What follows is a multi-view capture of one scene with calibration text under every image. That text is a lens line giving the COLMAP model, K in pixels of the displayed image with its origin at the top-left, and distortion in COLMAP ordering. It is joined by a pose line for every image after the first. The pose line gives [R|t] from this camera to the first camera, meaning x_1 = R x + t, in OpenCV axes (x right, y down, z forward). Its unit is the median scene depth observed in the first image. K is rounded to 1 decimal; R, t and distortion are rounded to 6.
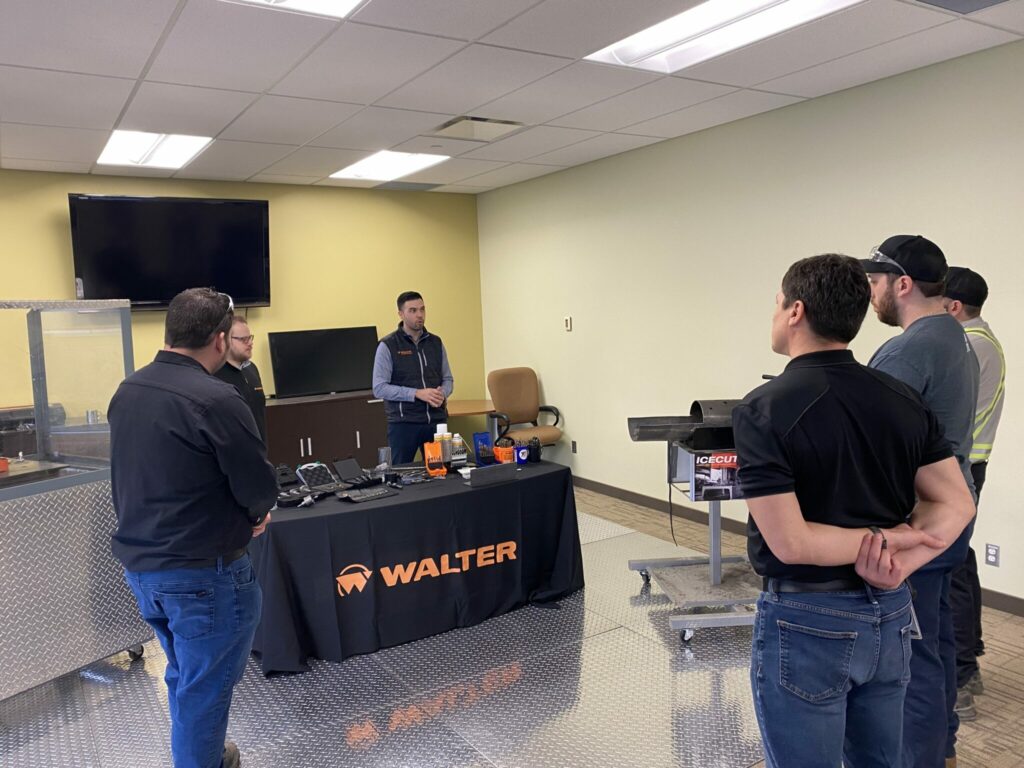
lens RADIAL K [[788.9, 0, 512.0], [0, 788.9, 384.0], [0, 0, 1]] dist [-0.001786, 0.003996]
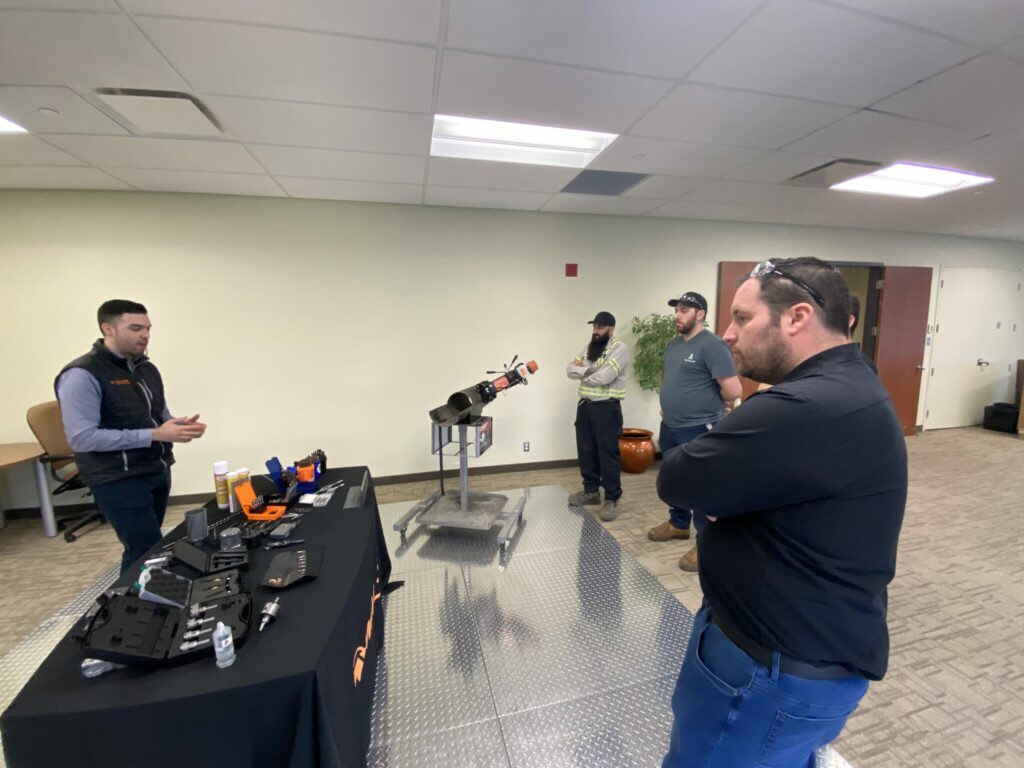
lens RADIAL K [[418.7, 0, 512.0], [0, 418.7, 384.0], [0, 0, 1]] dist [-0.000097, -0.000035]
pose [[0.362071, -0.099421, 0.926833, -0.370707], [0.099387, 0.992746, 0.067665, -0.030642], [-0.926837, 0.067615, 0.369325, 0.517435]]
